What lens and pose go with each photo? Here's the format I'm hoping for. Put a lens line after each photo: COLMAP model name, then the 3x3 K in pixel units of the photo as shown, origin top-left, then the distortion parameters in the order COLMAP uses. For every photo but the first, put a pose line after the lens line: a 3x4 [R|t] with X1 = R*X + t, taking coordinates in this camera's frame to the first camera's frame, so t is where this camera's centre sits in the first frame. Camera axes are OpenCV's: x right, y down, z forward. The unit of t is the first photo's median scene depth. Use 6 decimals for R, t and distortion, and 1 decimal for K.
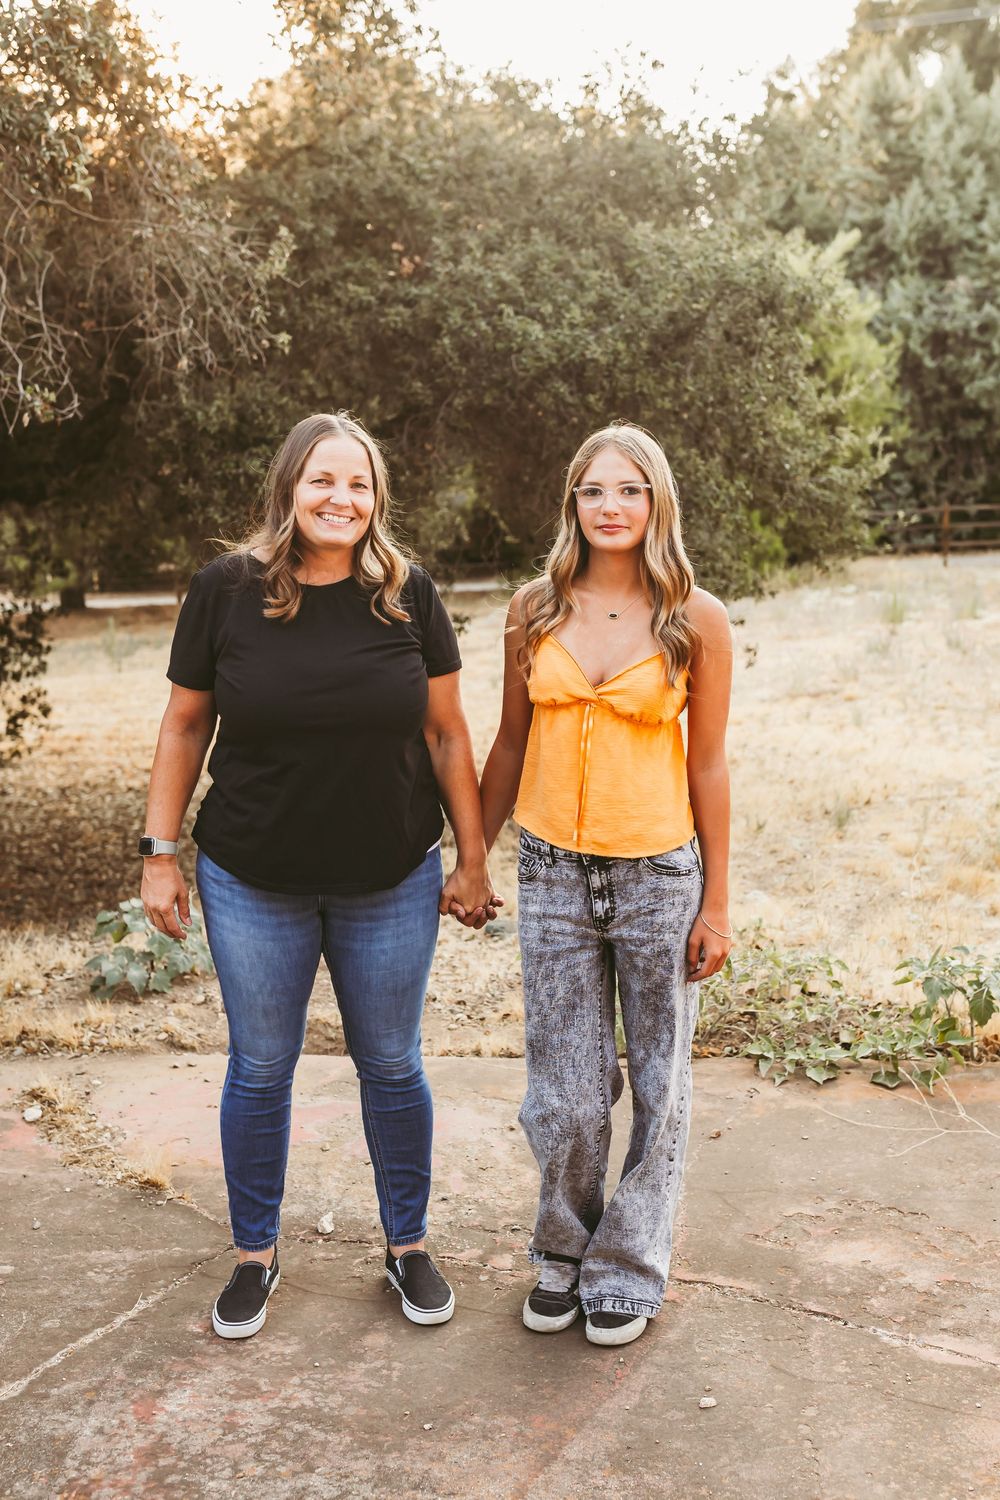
lens RADIAL K [[1798.8, 0, 587.2], [0, 1798.8, 664.1], [0, 0, 1]] dist [0.012768, -0.029804]
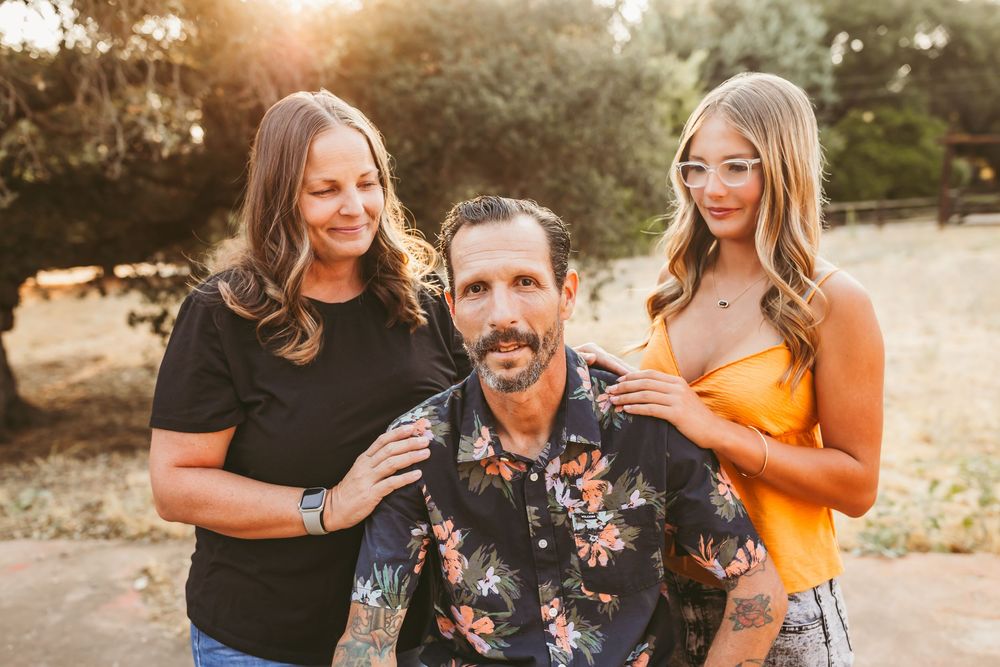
lens RADIAL K [[961.5, 0, 504.0], [0, 961.5, 333.6], [0, 0, 1]] dist [0.008406, 0.001115]
pose [[0.997977, -0.006987, -0.063199, 0.029785], [0.009518, 0.999161, 0.039843, -0.001777], [0.062867, -0.040364, 0.997205, 0.073847]]
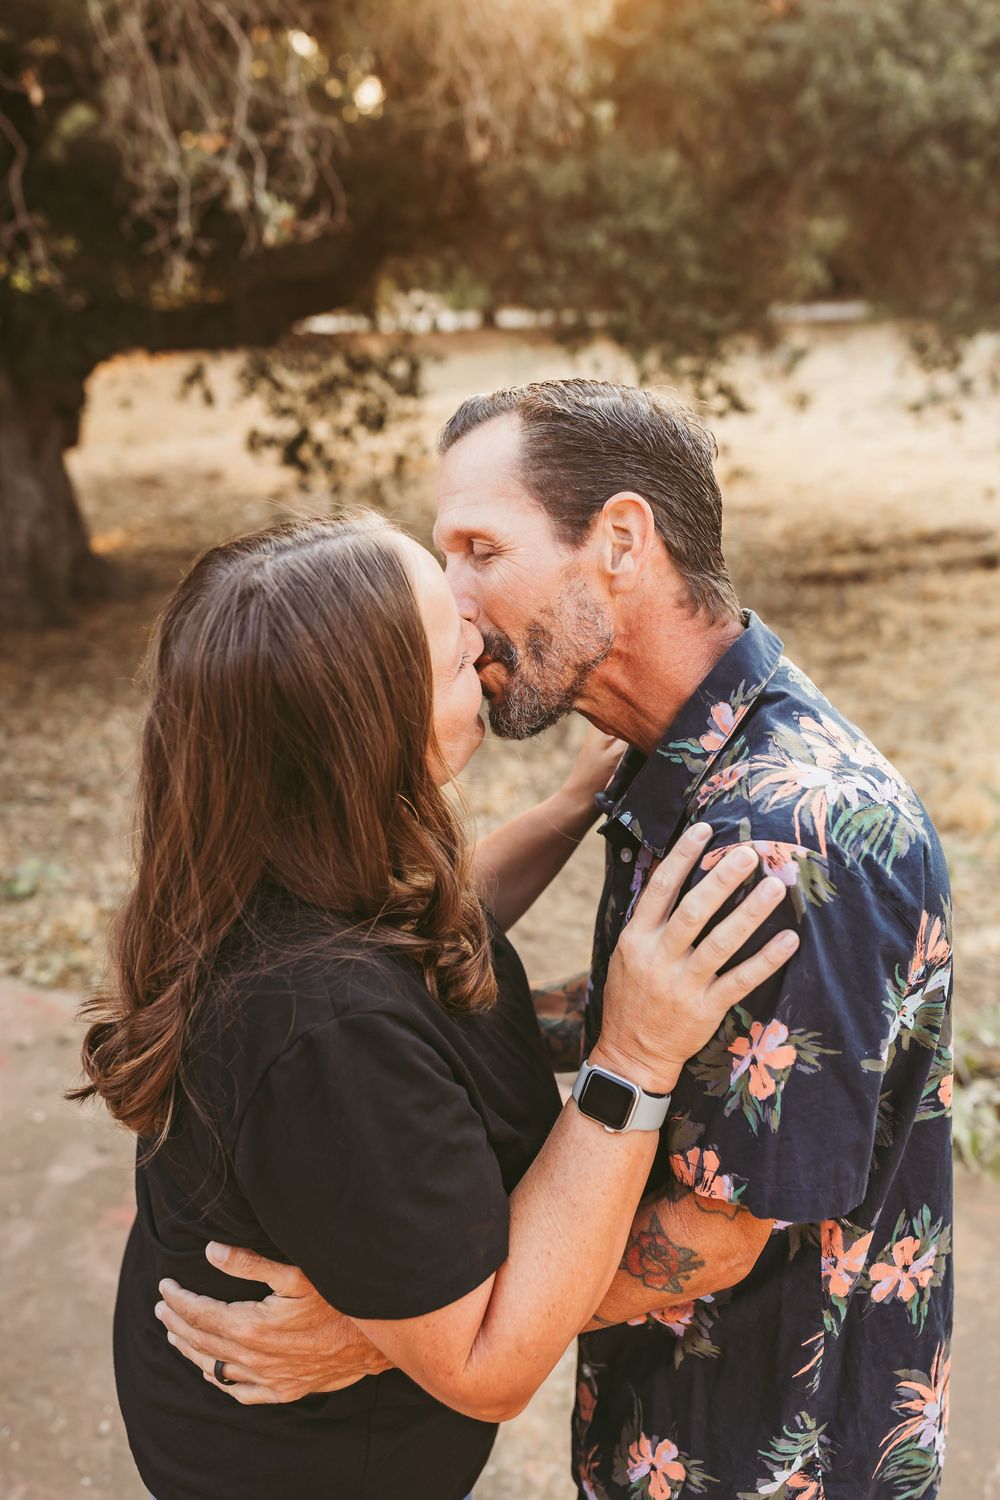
lens RADIAL K [[1442.2, 0, 504.9], [0, 1442.2, 749.5], [0, 0, 1]] dist [0.008406, 0.001115]
pose [[0.960517, 0.101202, -0.259164, -0.004157], [-0.030117, 0.963845, 0.264756, -0.048613], [0.276588, -0.246497, 0.928837, 0.193628]]
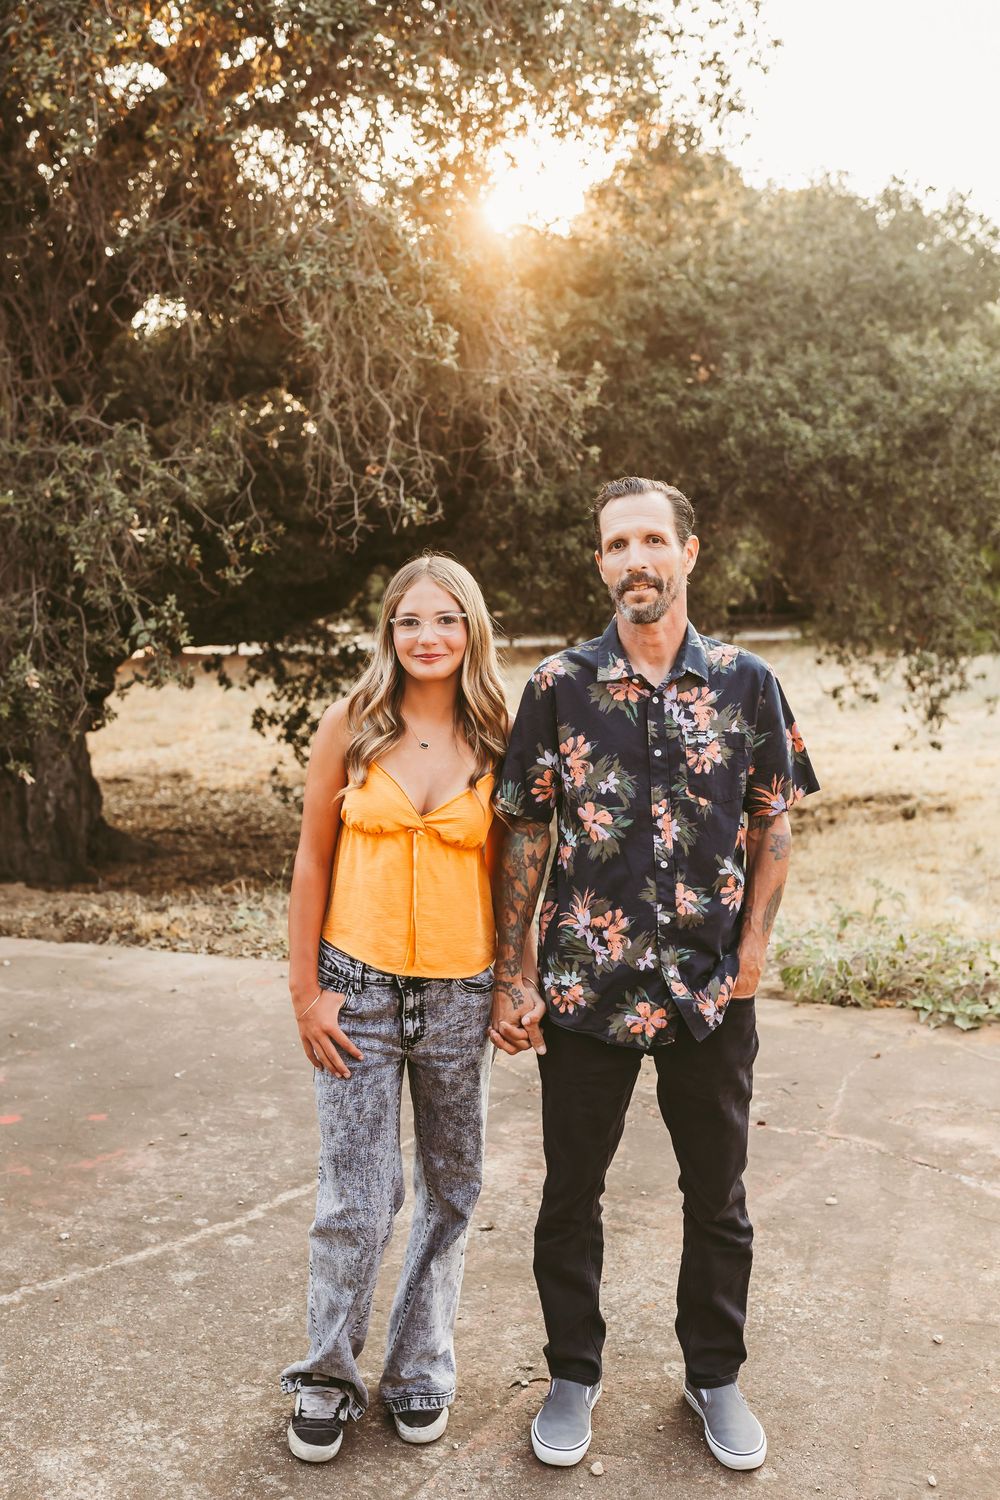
lens RADIAL K [[1631.5, 0, 442.0], [0, 1631.5, 758.8], [0, 0, 1]] dist [0.006326, -0.012110]
pose [[0.964844, 0.036826, -0.260230, 0.027231], [-0.027615, 0.998859, 0.038964, -0.002098], [0.261367, -0.030408, 0.964760, -0.115901]]
